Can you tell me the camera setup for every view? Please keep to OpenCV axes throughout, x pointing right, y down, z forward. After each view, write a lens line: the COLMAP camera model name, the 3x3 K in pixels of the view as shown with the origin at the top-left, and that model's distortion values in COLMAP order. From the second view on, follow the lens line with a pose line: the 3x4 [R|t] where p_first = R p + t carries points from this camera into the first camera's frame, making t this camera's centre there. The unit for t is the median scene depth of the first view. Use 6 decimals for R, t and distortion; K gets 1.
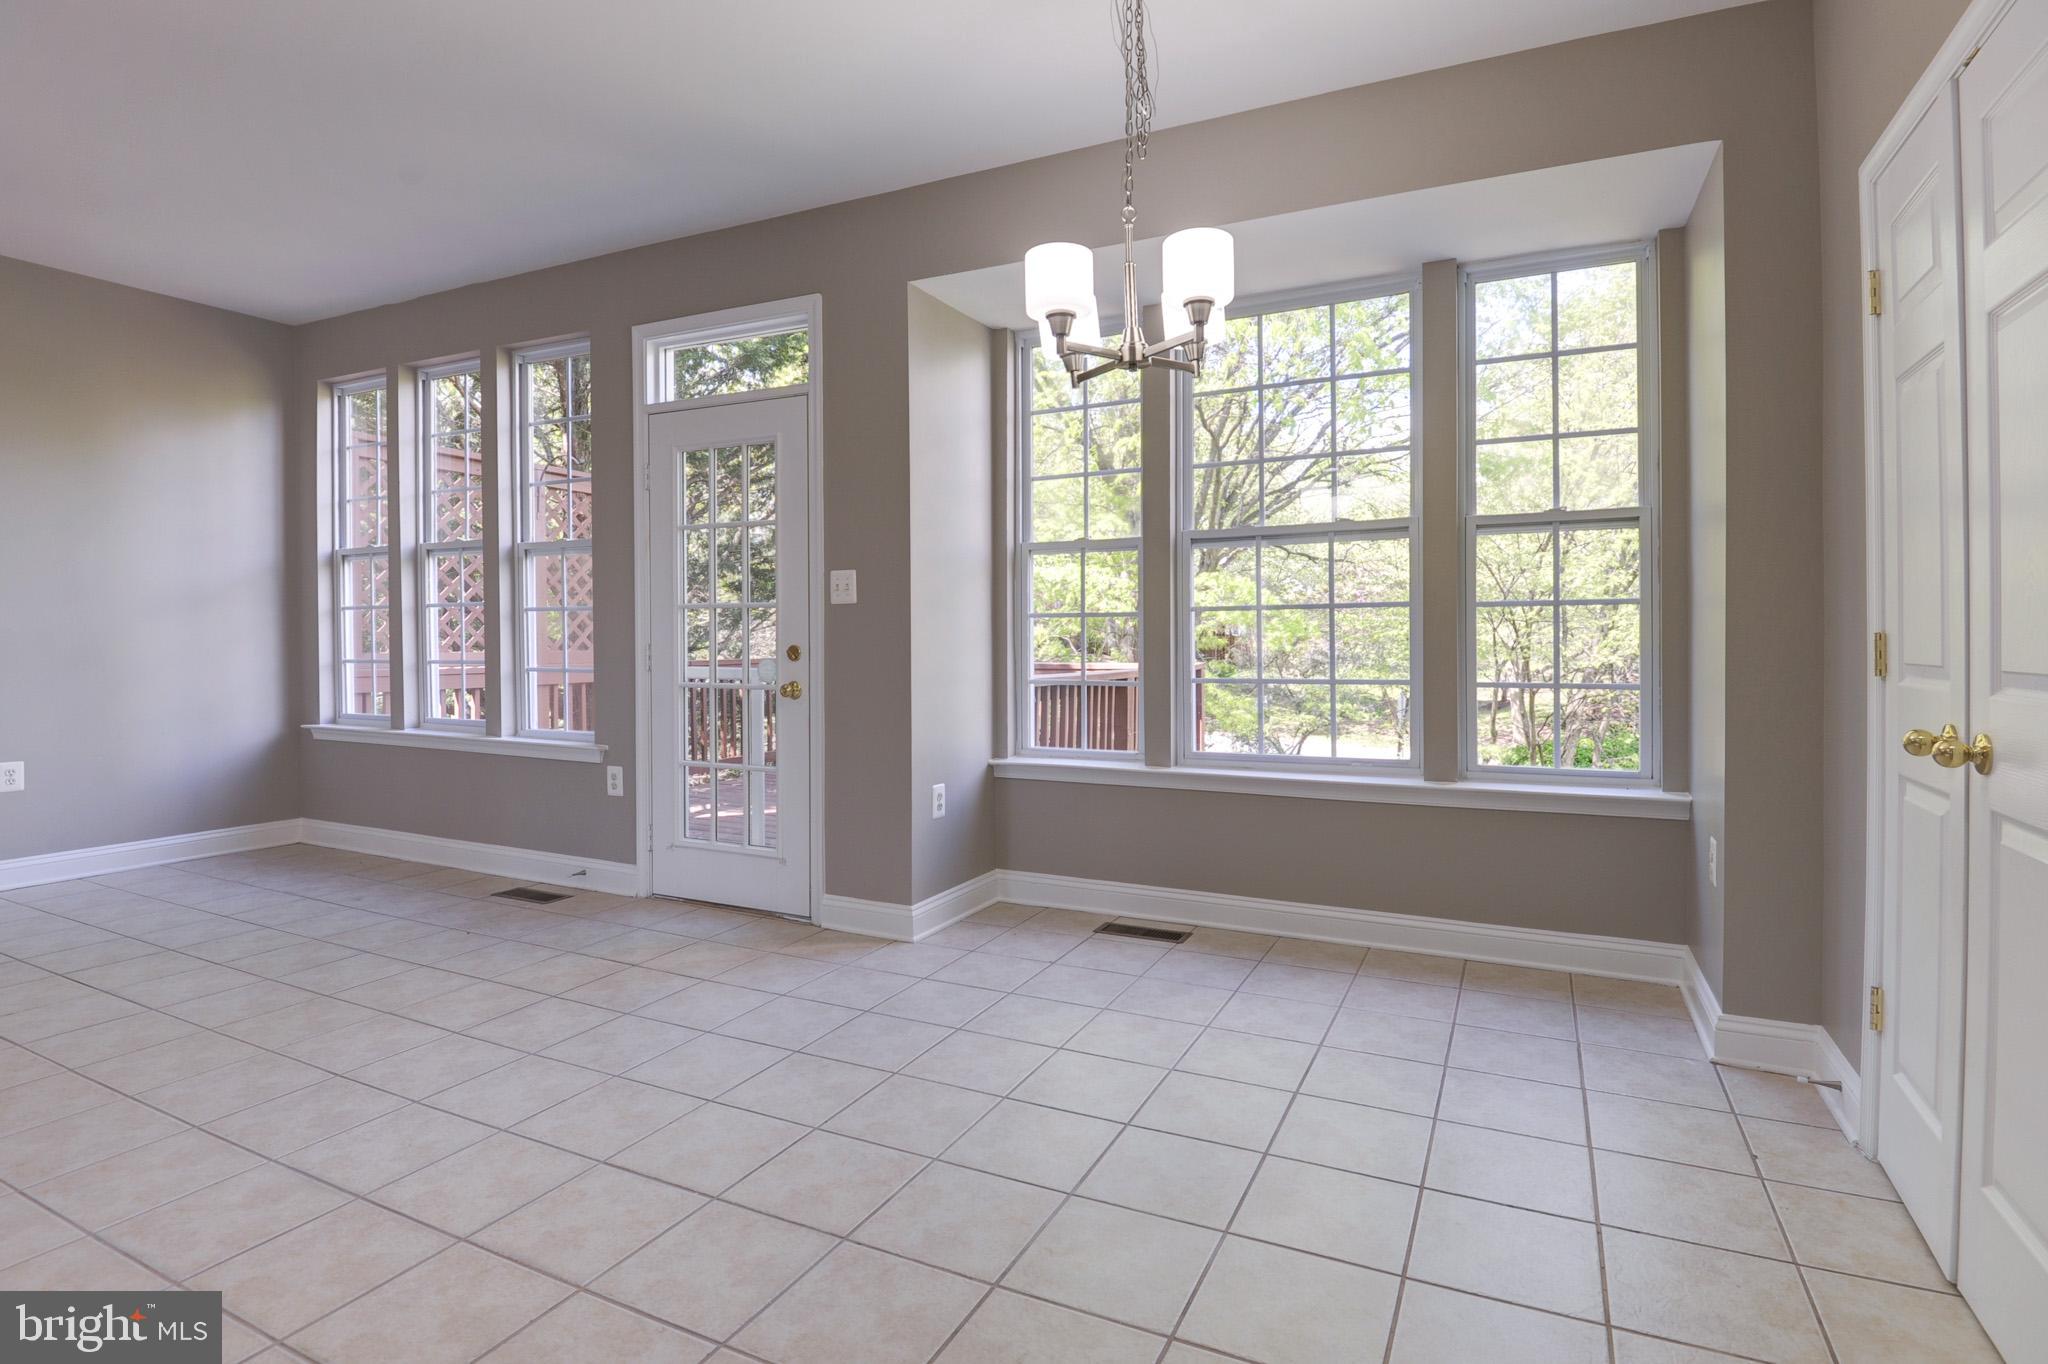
lens RADIAL K [[997.9, 0, 1074.5], [0, 997.9, 641.3], [0, 0, 1]] dist [-0.000138, -0.000847]
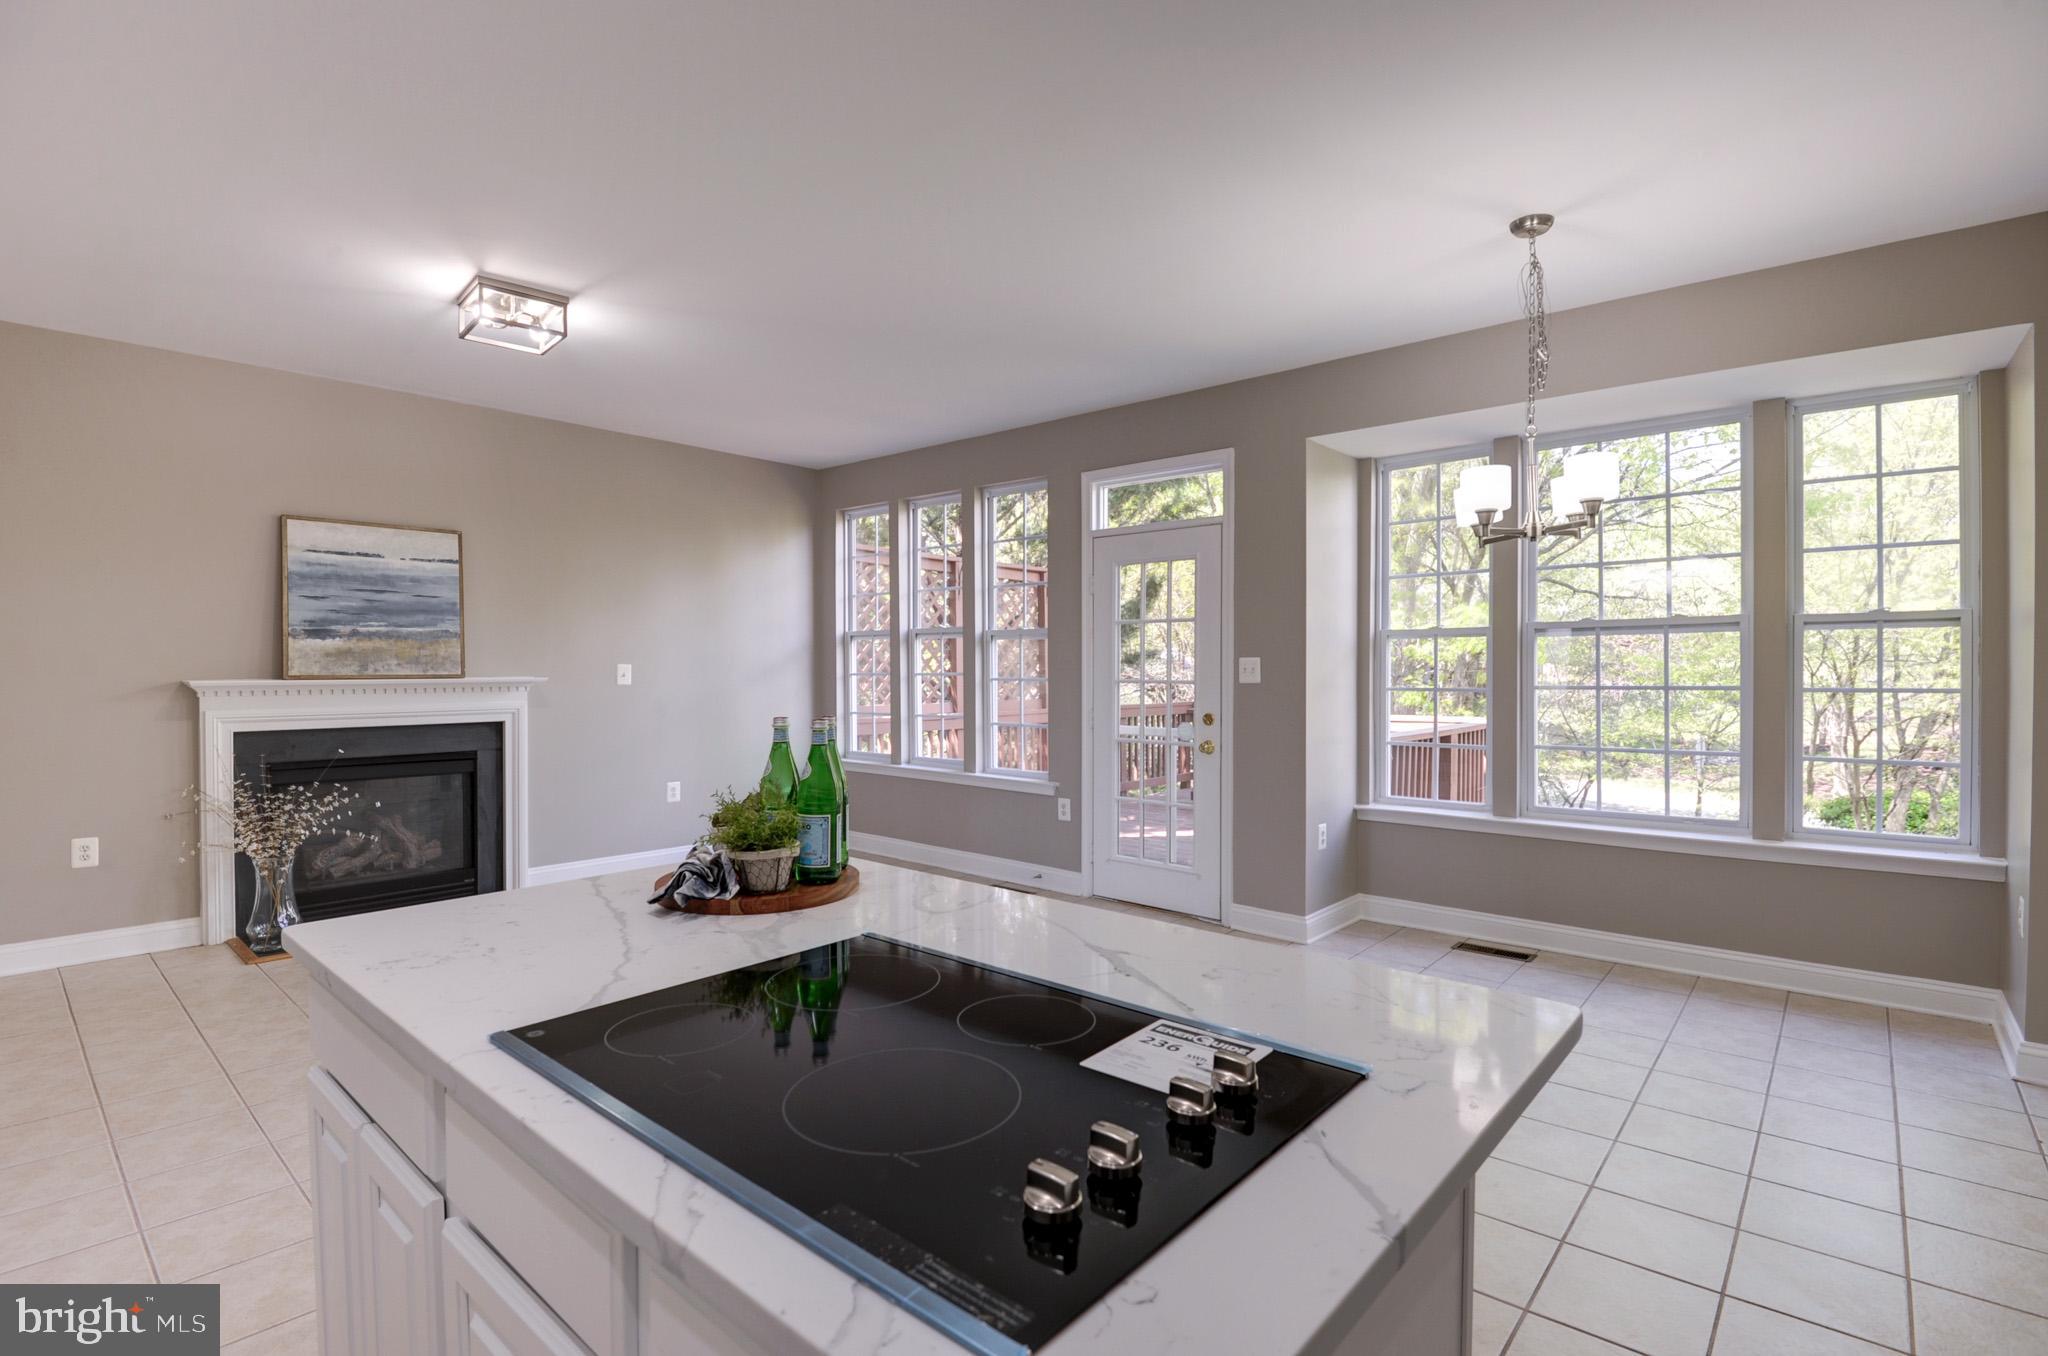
lens RADIAL K [[960.6, 0, 1076.9], [0, 960.6, 677.1], [0, 0, 1]] dist [-0.016771, -0.011583]
pose [[0.966034, 0.006283, -0.258337, -0.124362], [-0.006022, 0.999980, 0.001799, -0.045671], [0.258343, -0.000182, 0.966053, -0.272255]]
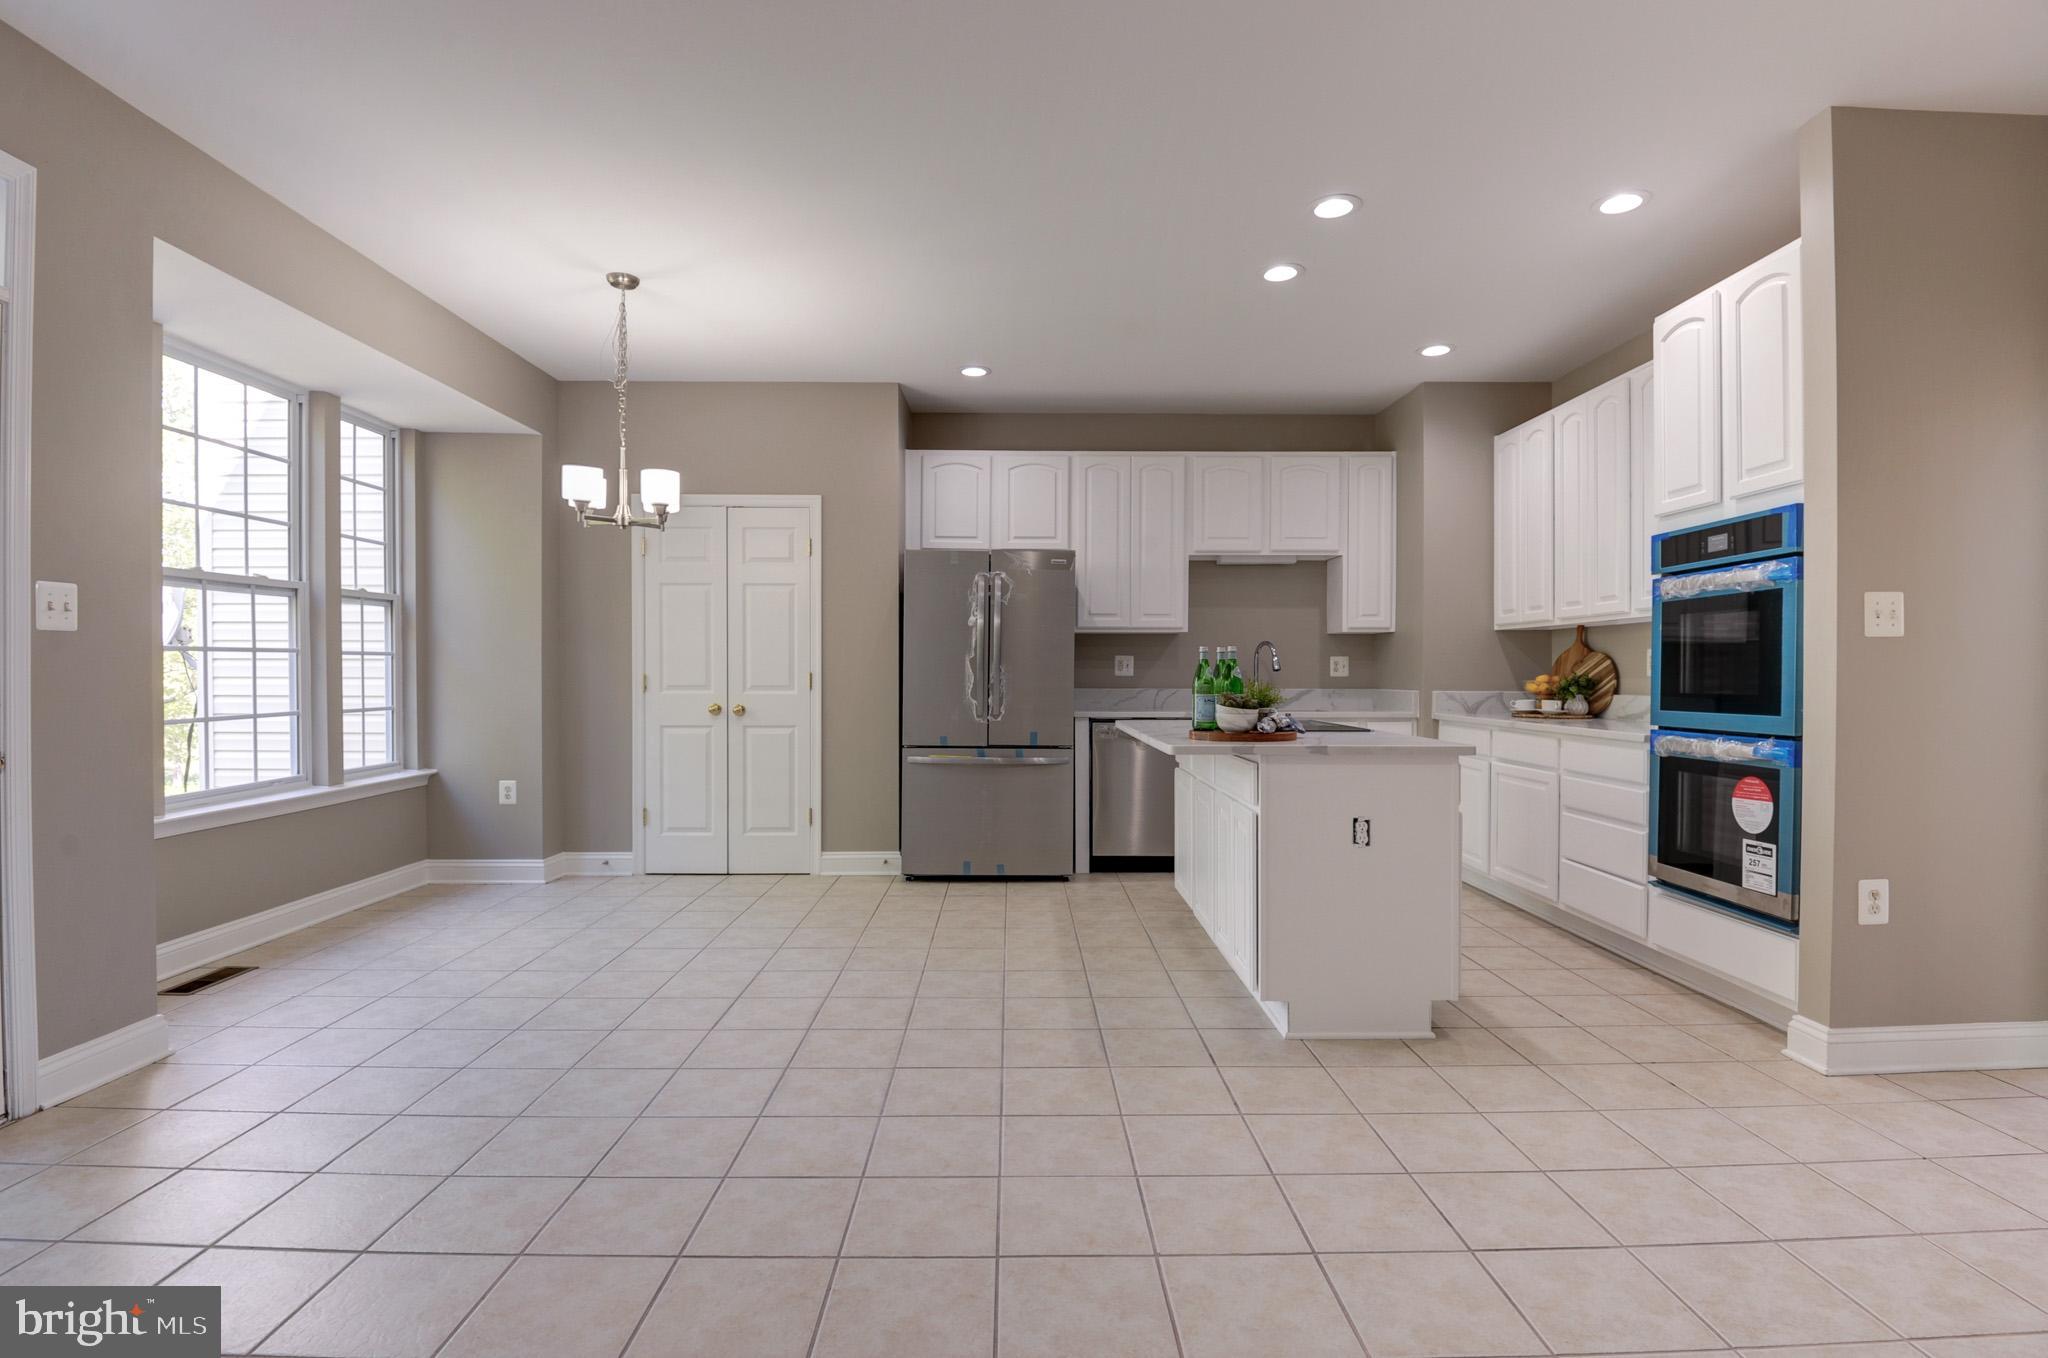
lens RADIAL K [[976.7, 0, 1024.0], [0, 976.7, 679.0], [0, 0, 1]] dist [-0.002120, -0.013253]
pose [[-0.434654, -0.001969, 0.900596, -1.117562], [0.008483, 0.999944, 0.006280, -0.001935], [-0.900558, 0.010369, -0.434613, 0.682984]]
